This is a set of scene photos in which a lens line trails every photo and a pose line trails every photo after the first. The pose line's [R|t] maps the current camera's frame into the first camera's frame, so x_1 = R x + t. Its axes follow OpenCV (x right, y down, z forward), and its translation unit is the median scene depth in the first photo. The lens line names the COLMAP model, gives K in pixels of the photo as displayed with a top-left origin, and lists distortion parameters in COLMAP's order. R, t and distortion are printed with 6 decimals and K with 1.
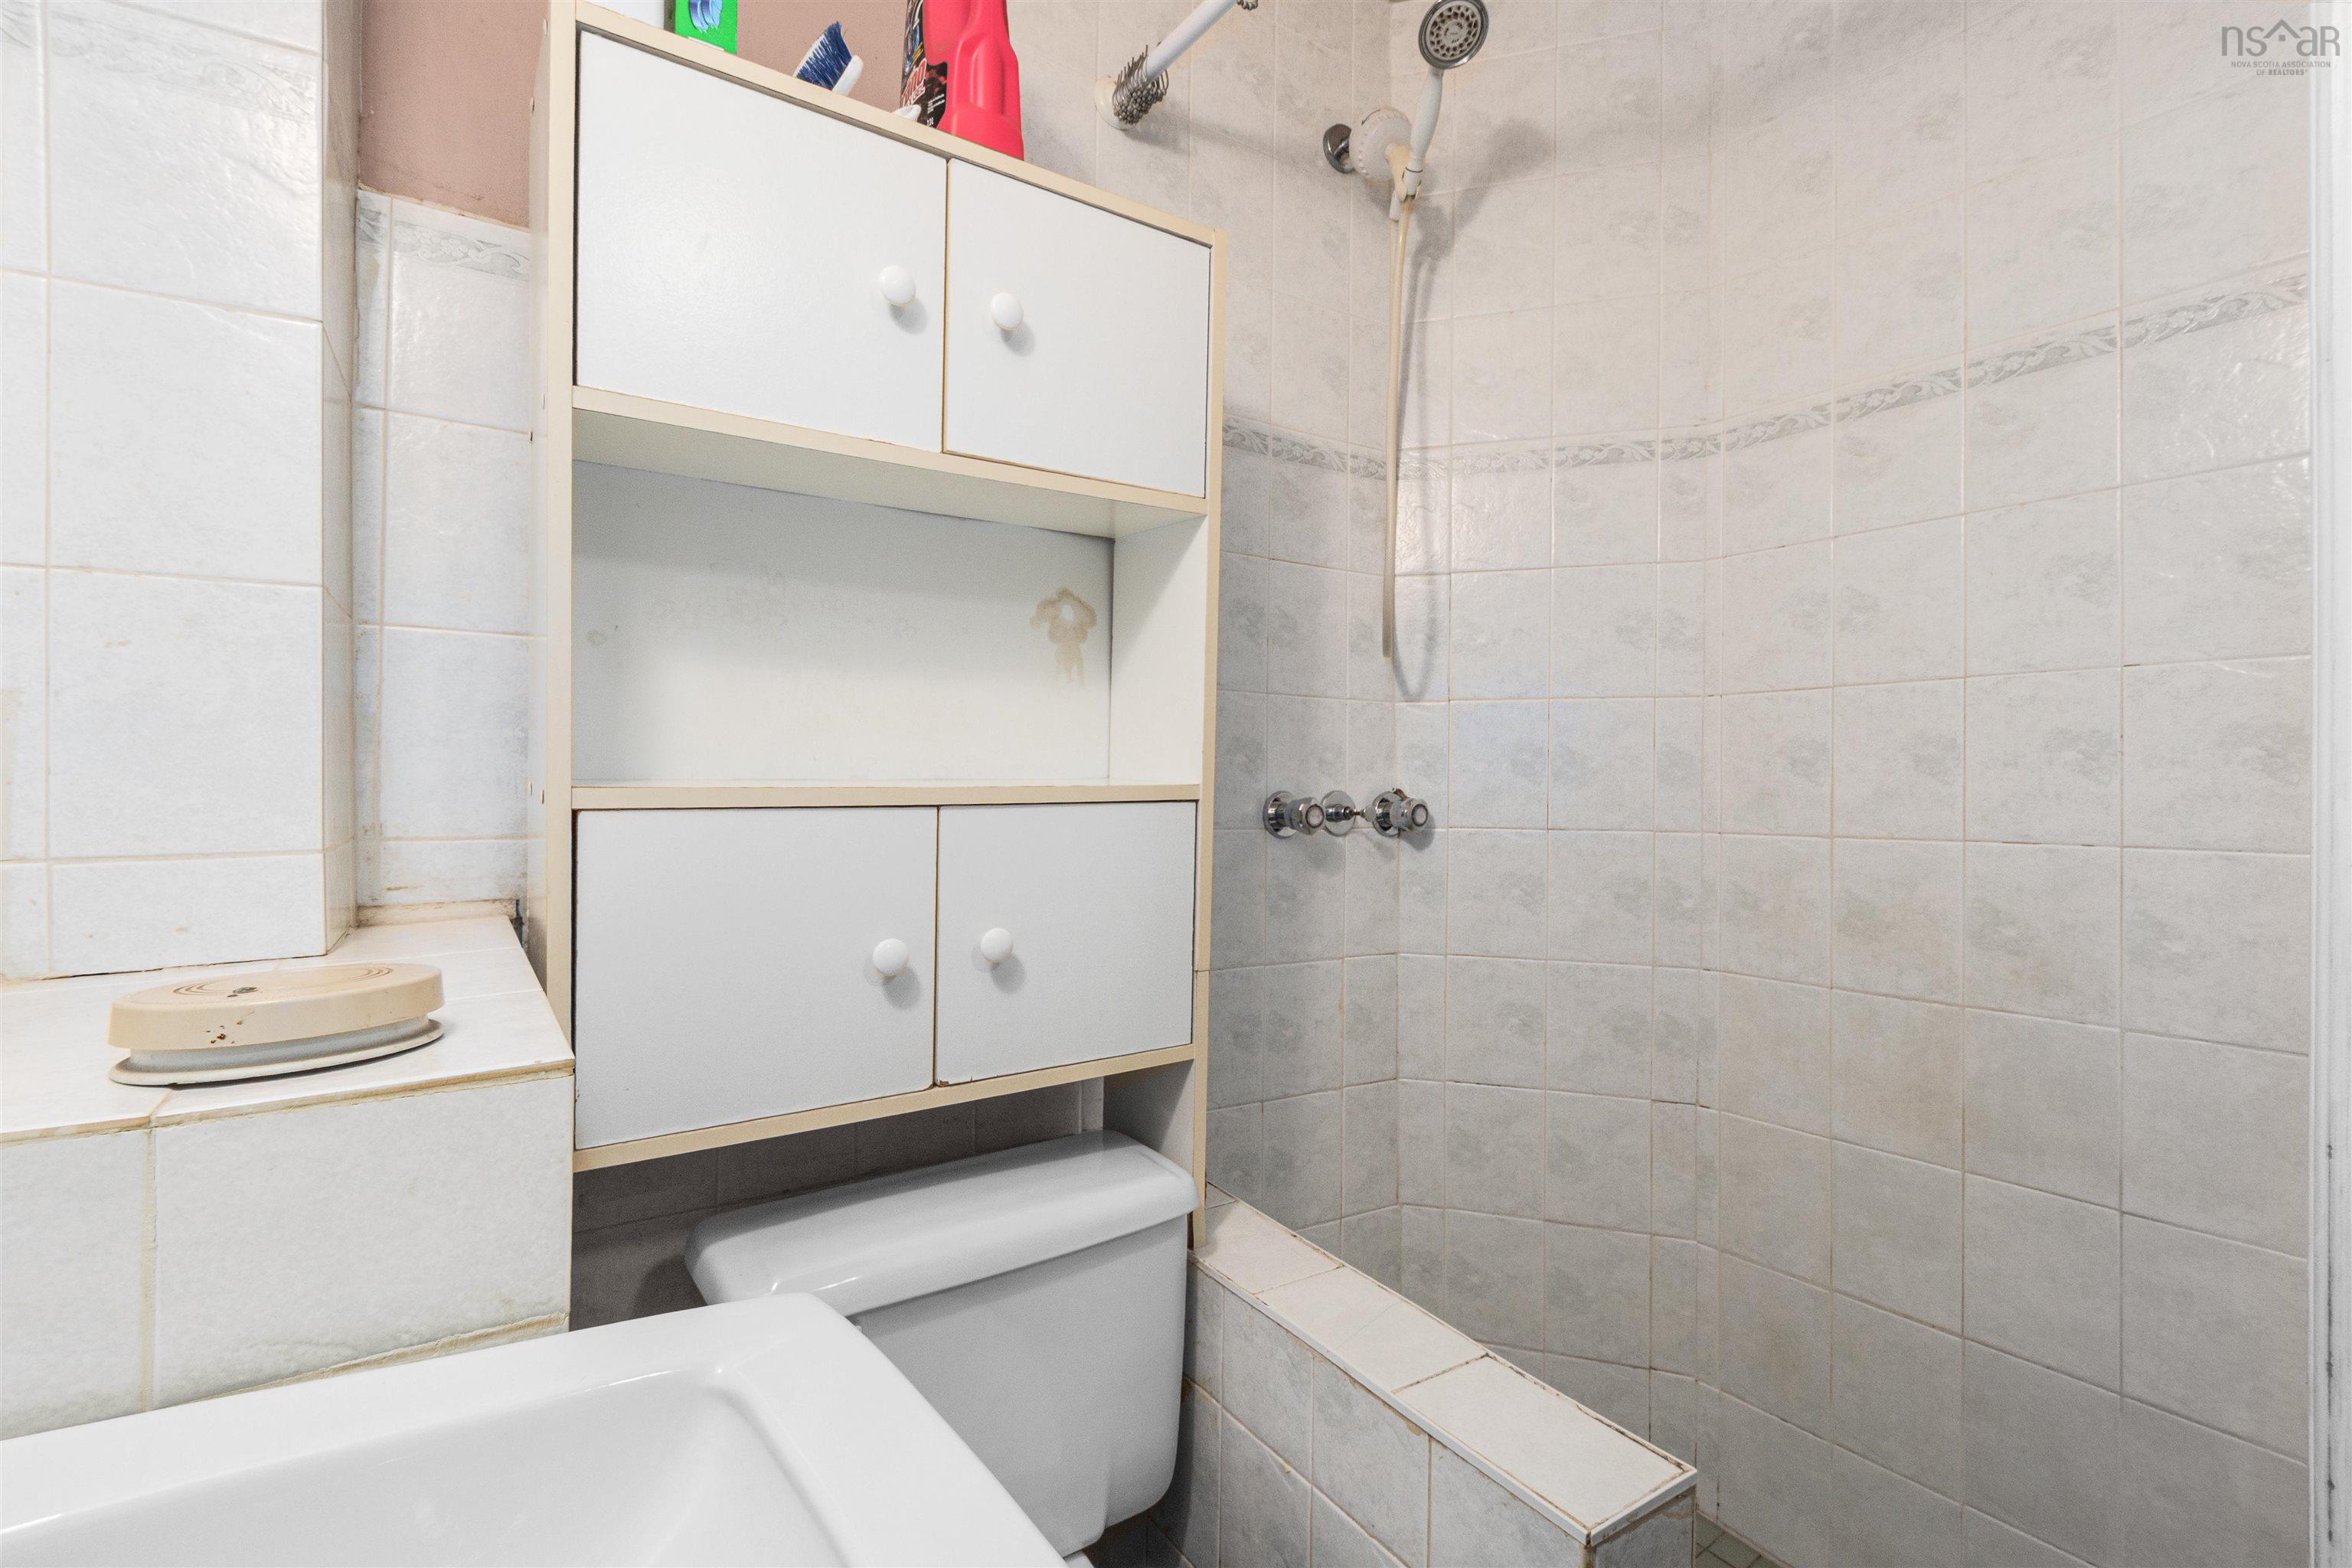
lens RADIAL K [[1056.3, 0, 1181.4], [0, 1056.3, 776.9], [0, 0, 1]] dist [0.005826, -0.005817]
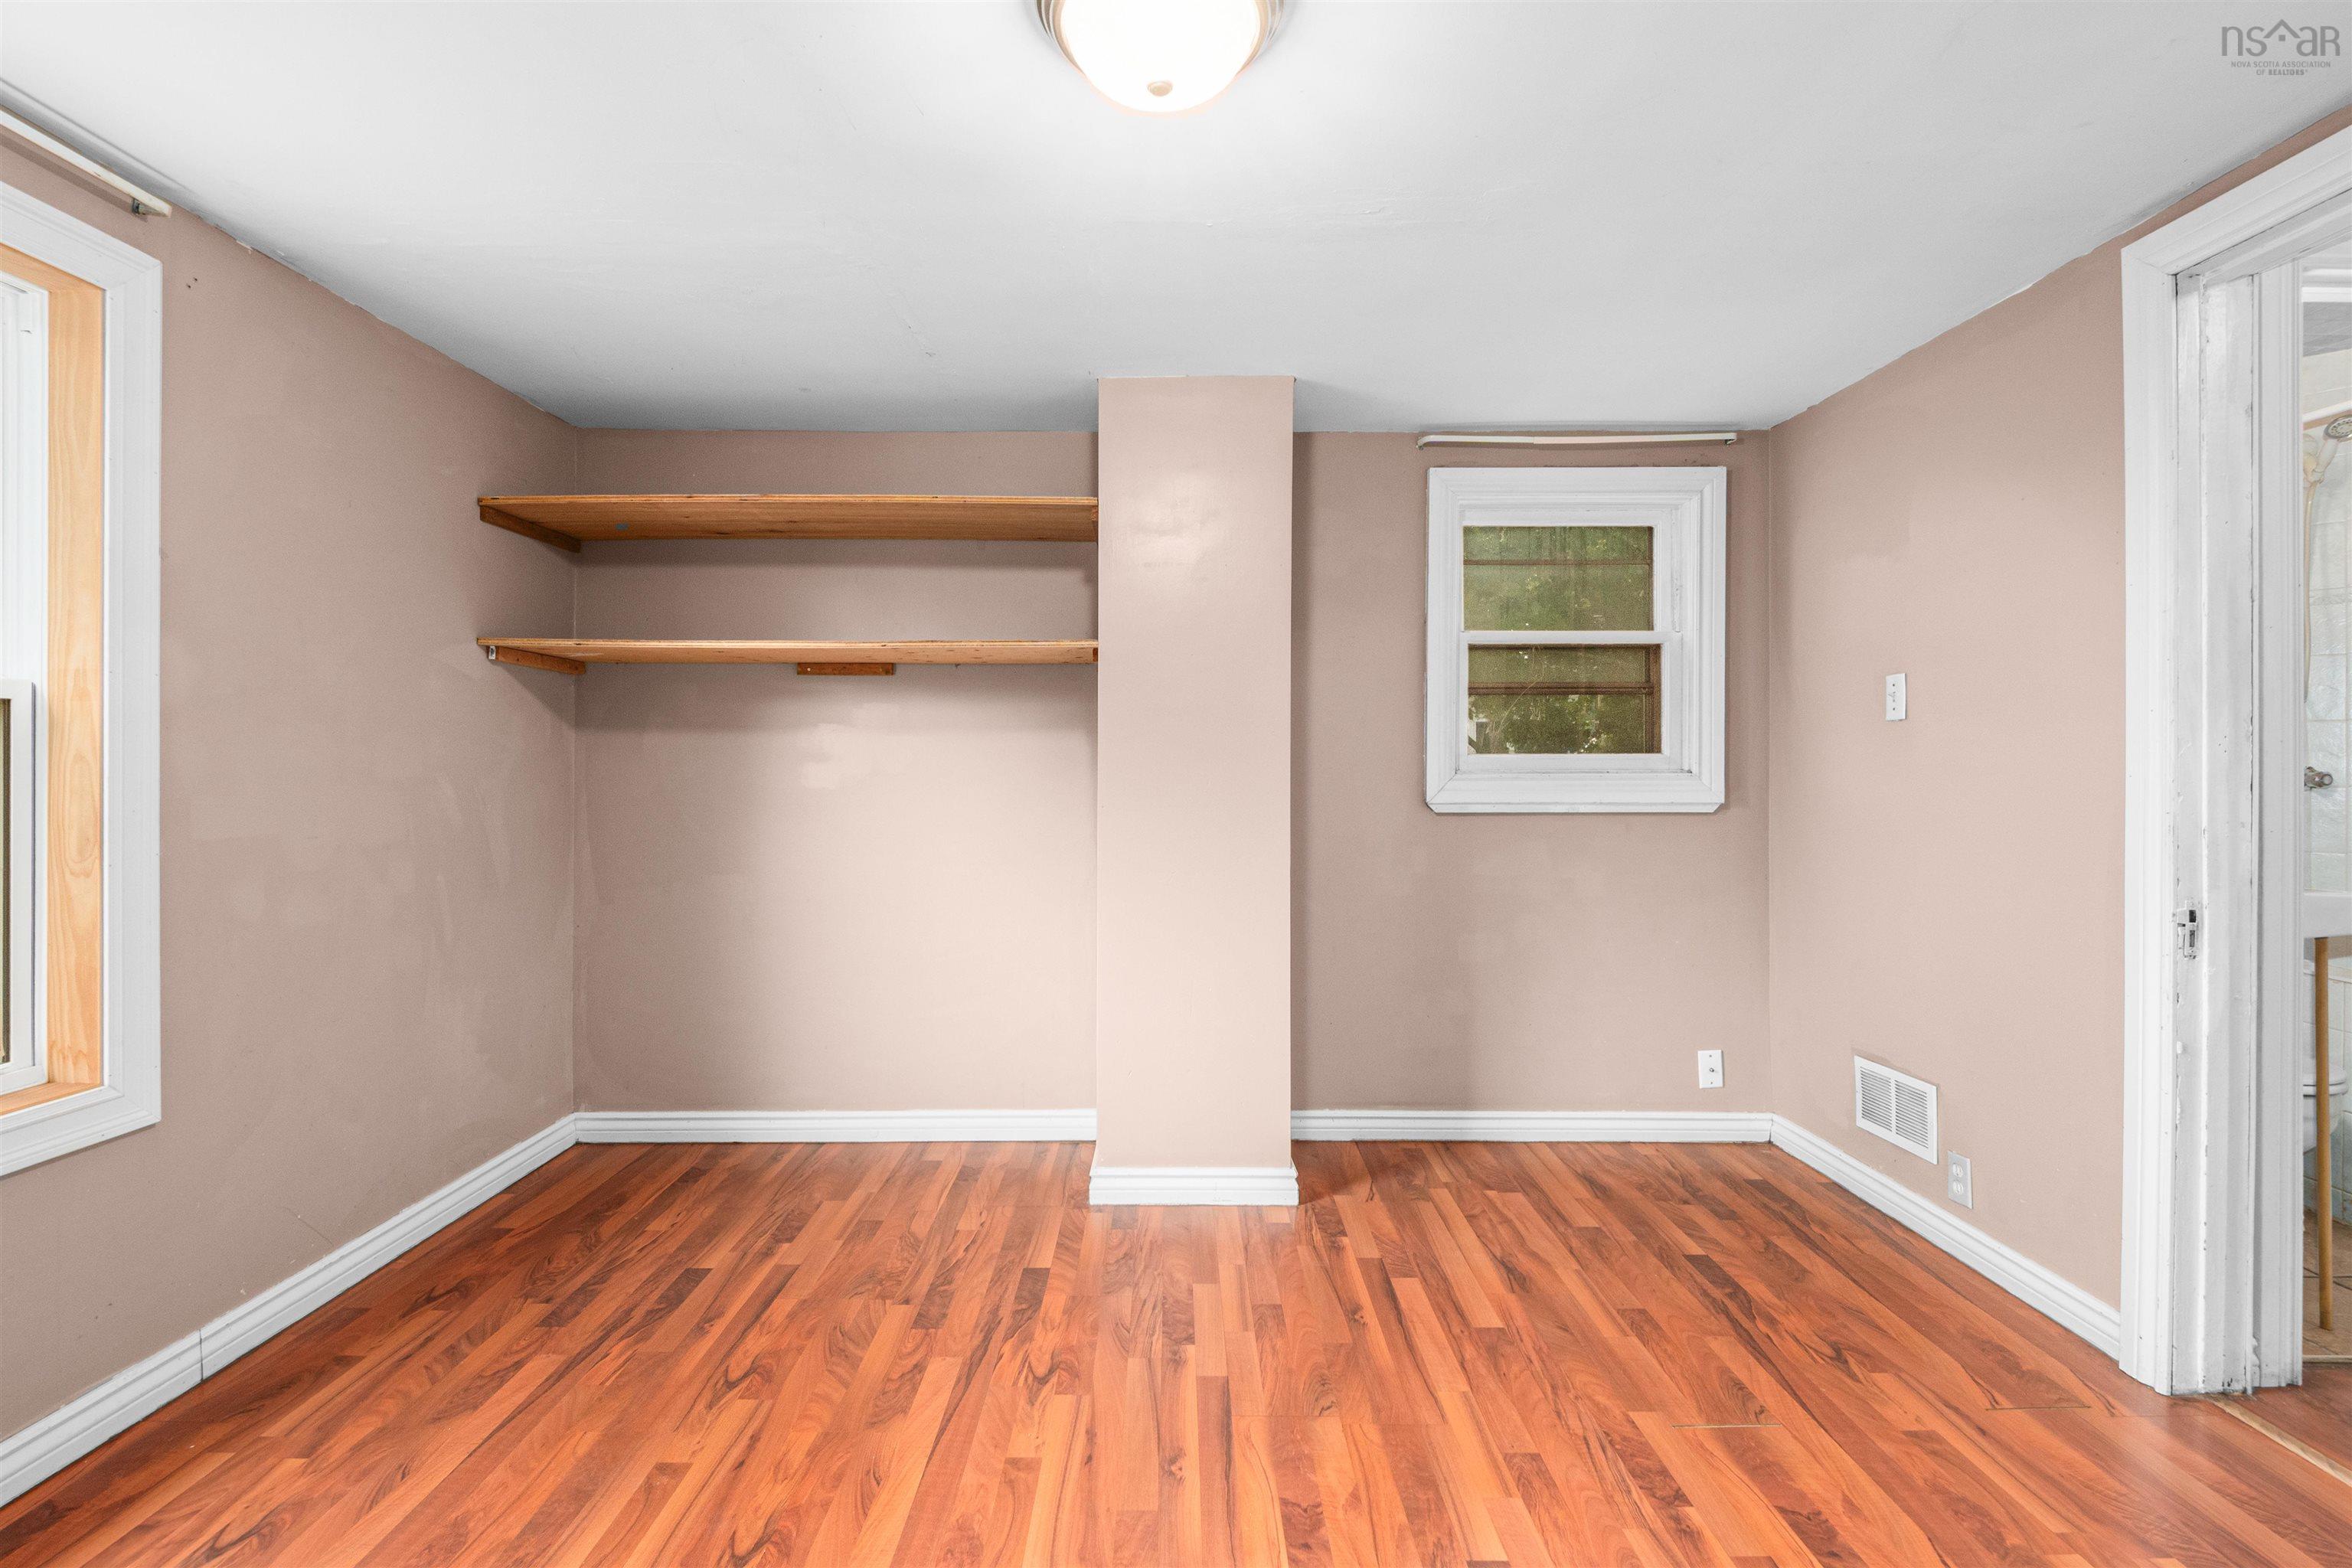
lens RADIAL K [[1050.1, 0, 1166.0], [0, 1050.1, 779.1], [0, 0, 1]] dist [0.005637, -0.006616]
pose [[0.825005, -0.010160, -0.565033, -0.712472], [0.019228, 0.999764, 0.010098, -0.041281], [0.564798, -0.019195, 0.825006, -2.871158]]
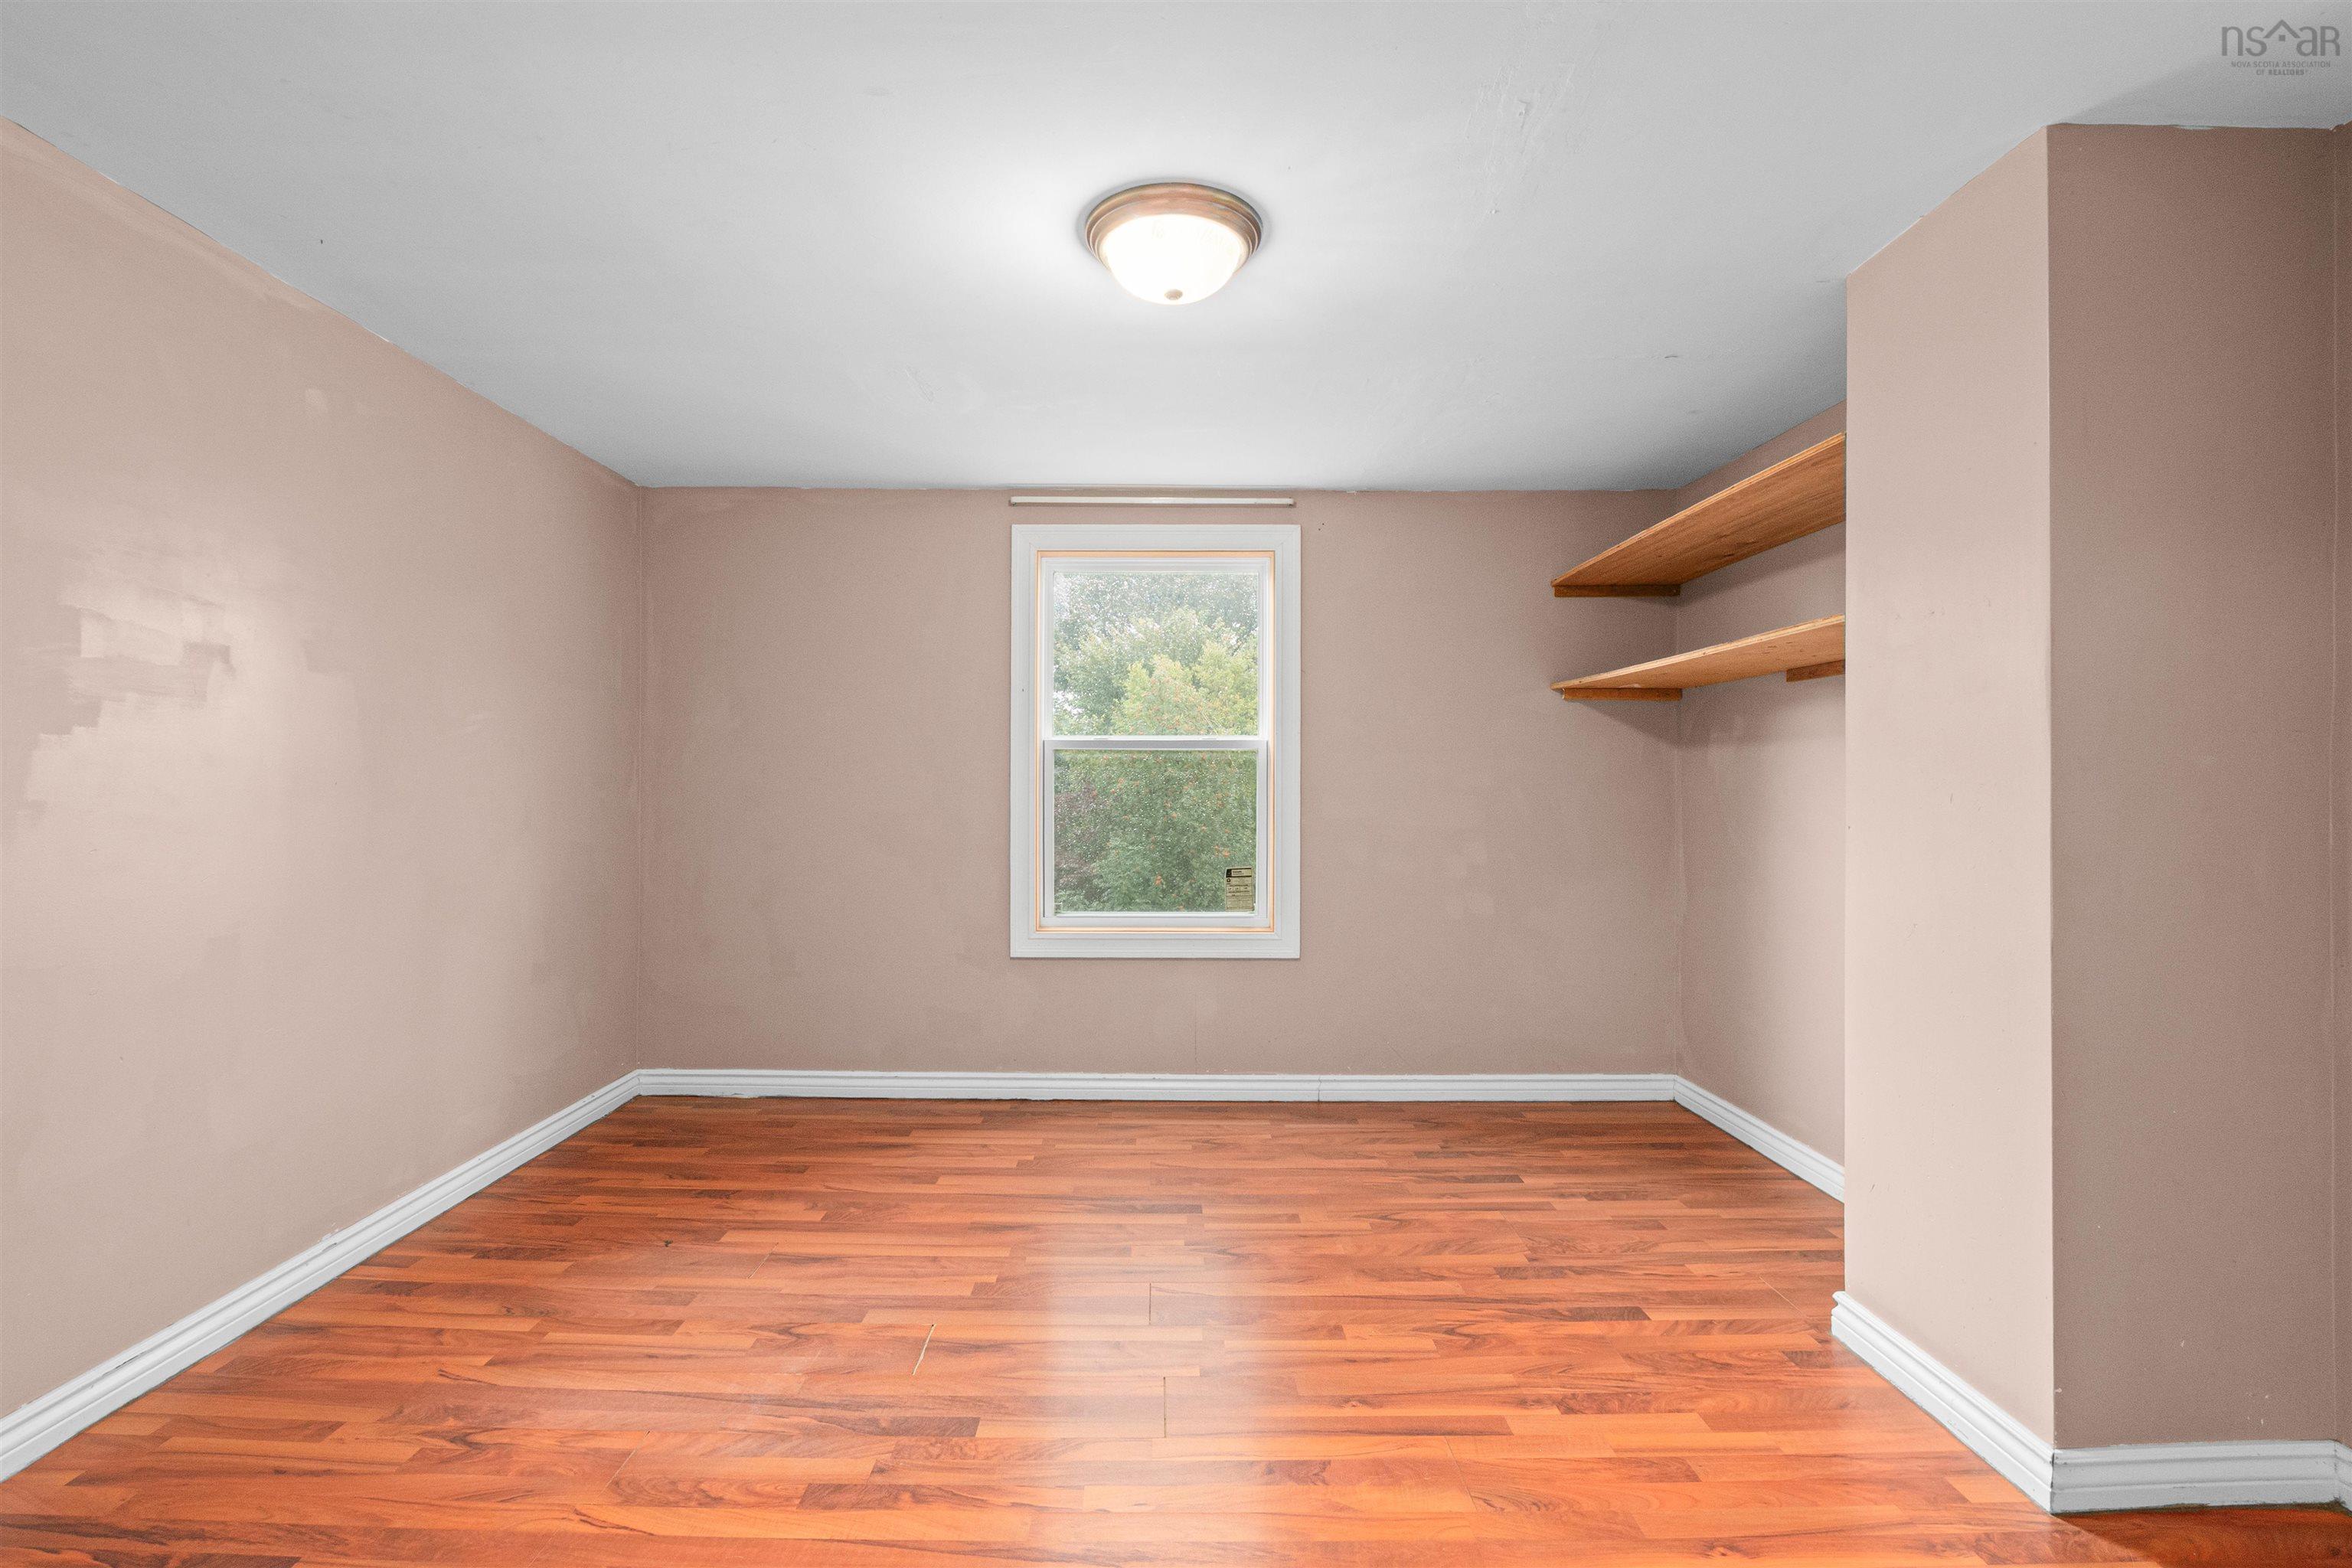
lens RADIAL K [[1056.3, 0, 1181.4], [0, 1056.3, 776.9], [0, 0, 1]] dist [0.005826, -0.005817]
pose [[-0.541824, -0.021741, -0.840211, 0.121537], [-0.000897, 0.999680, -0.025289, 0.011379], [0.840492, -0.012948, -0.541670, -0.686390]]
